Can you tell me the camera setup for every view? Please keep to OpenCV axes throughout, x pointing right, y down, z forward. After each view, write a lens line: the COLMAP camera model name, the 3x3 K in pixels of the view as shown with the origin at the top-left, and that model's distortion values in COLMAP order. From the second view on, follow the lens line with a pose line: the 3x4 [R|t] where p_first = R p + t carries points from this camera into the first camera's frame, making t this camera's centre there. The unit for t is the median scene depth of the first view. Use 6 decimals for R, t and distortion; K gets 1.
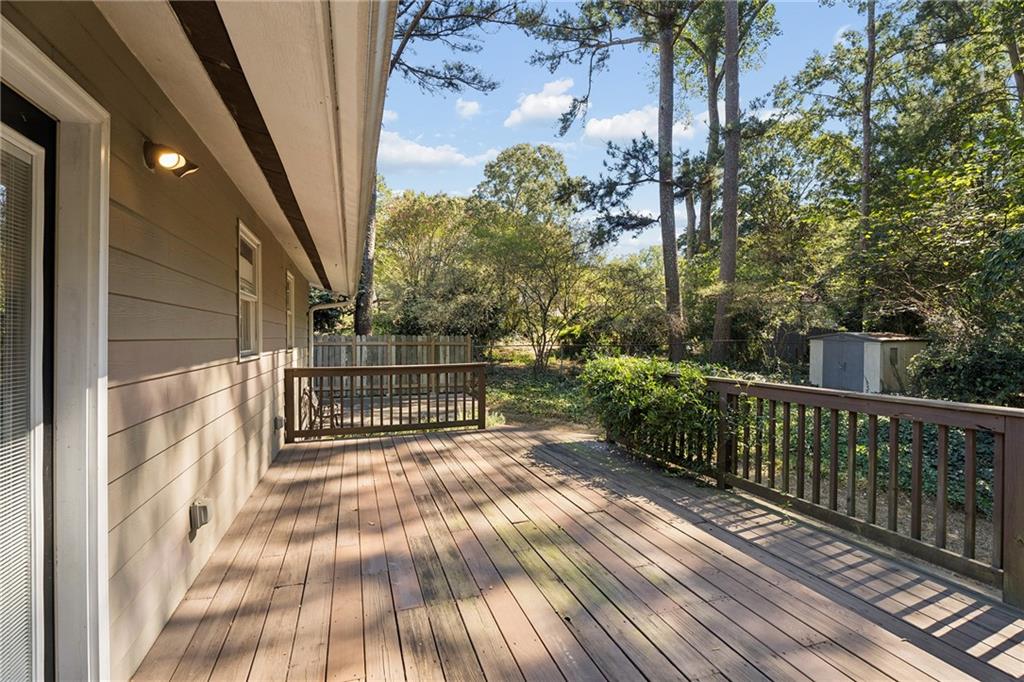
lens RADIAL K [[471.5, 0, 509.5], [0, 471.5, 330.5], [0, 0, 1]] dist [-0.002620, 0.000110]
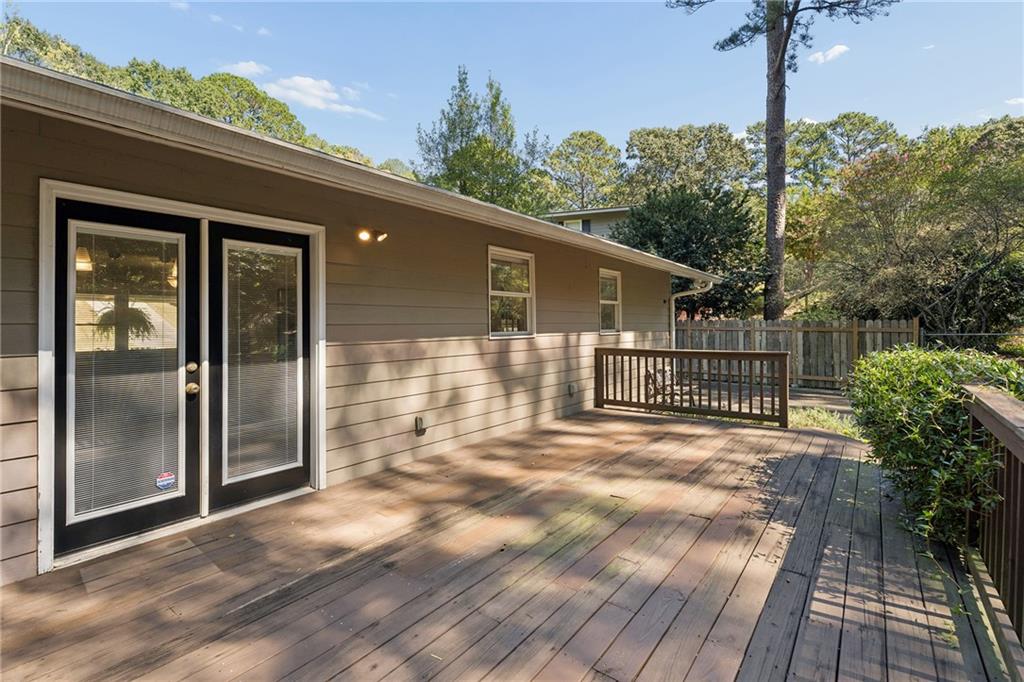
lens RADIAL K [[460.2, 0, 509.6], [0, 460.2, 337.4], [0, 0, 1]] dist [0.000735, 0.000121]
pose [[0.553195, 0.022916, -0.832736, 0.725998], [0.015651, 0.999159, 0.037893, 0.006994], [0.832905, -0.033995, 0.552371, 0.236179]]
